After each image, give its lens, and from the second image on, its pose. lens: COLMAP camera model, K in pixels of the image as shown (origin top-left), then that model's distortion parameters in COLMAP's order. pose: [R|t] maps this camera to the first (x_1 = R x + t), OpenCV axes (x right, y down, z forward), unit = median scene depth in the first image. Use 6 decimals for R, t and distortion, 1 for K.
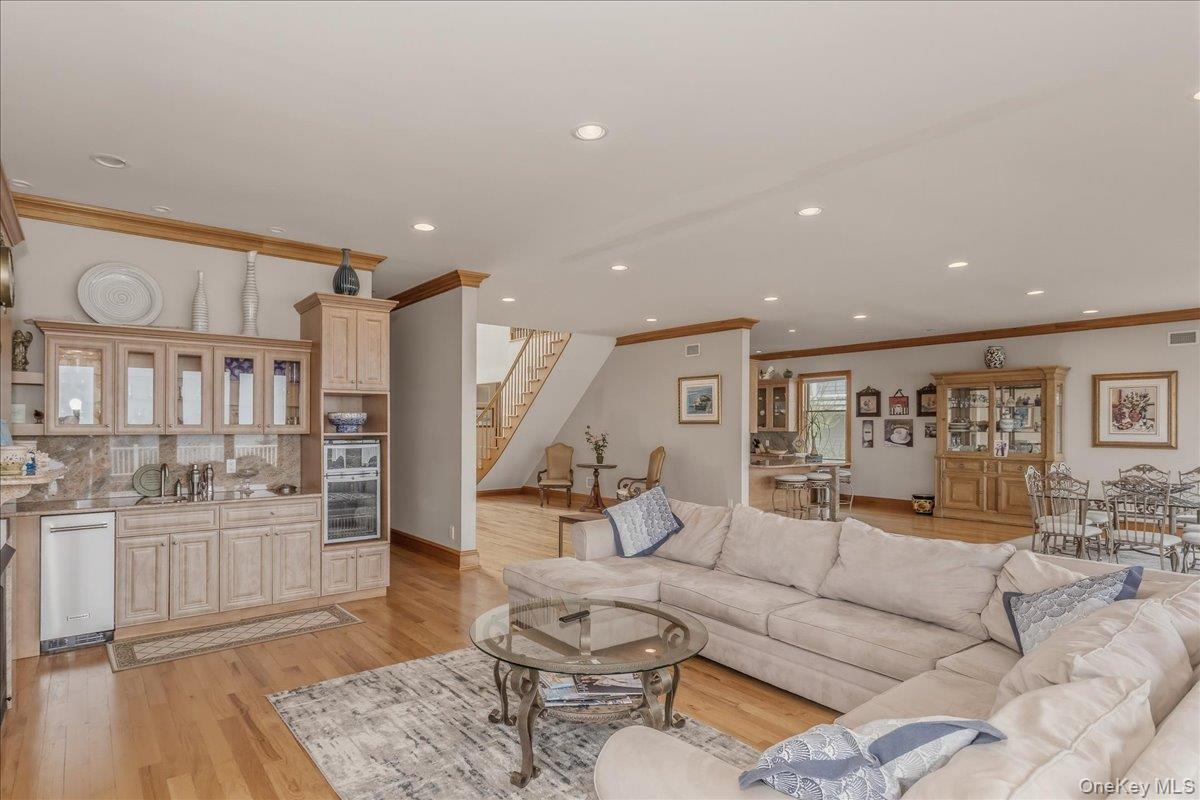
lens RADIAL K [[634.3, 0, 598.6], [0, 634.3, 427.8], [0, 0, 1]] dist [0.001695, 0.001051]
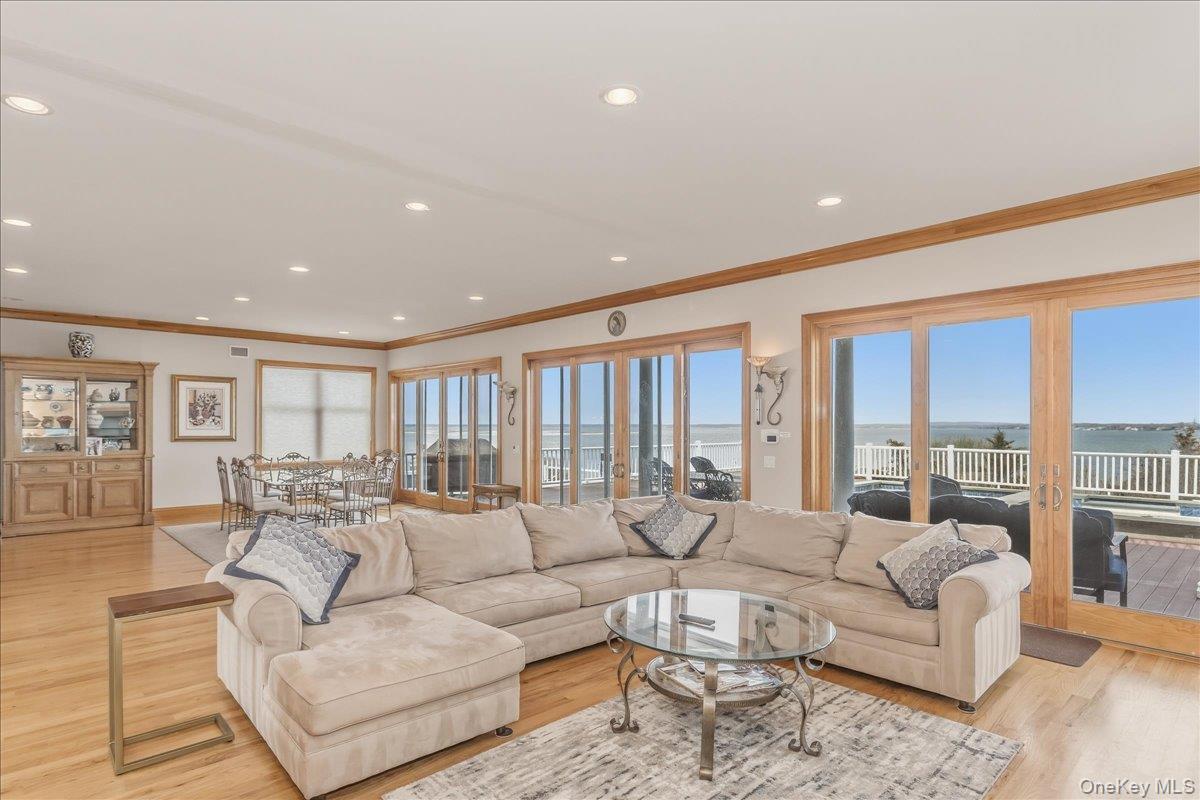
lens RADIAL K [[617.4, 0, 573.8], [0, 617.4, 427.4], [0, 0, 1]] dist [0.001001, 0.000500]
pose [[-0.032759, -0.008006, 0.999431, -0.298480], [-0.000125, 0.999968, 0.008007, -0.002534], [-0.999463, 0.000137, -0.032759, 0.369472]]
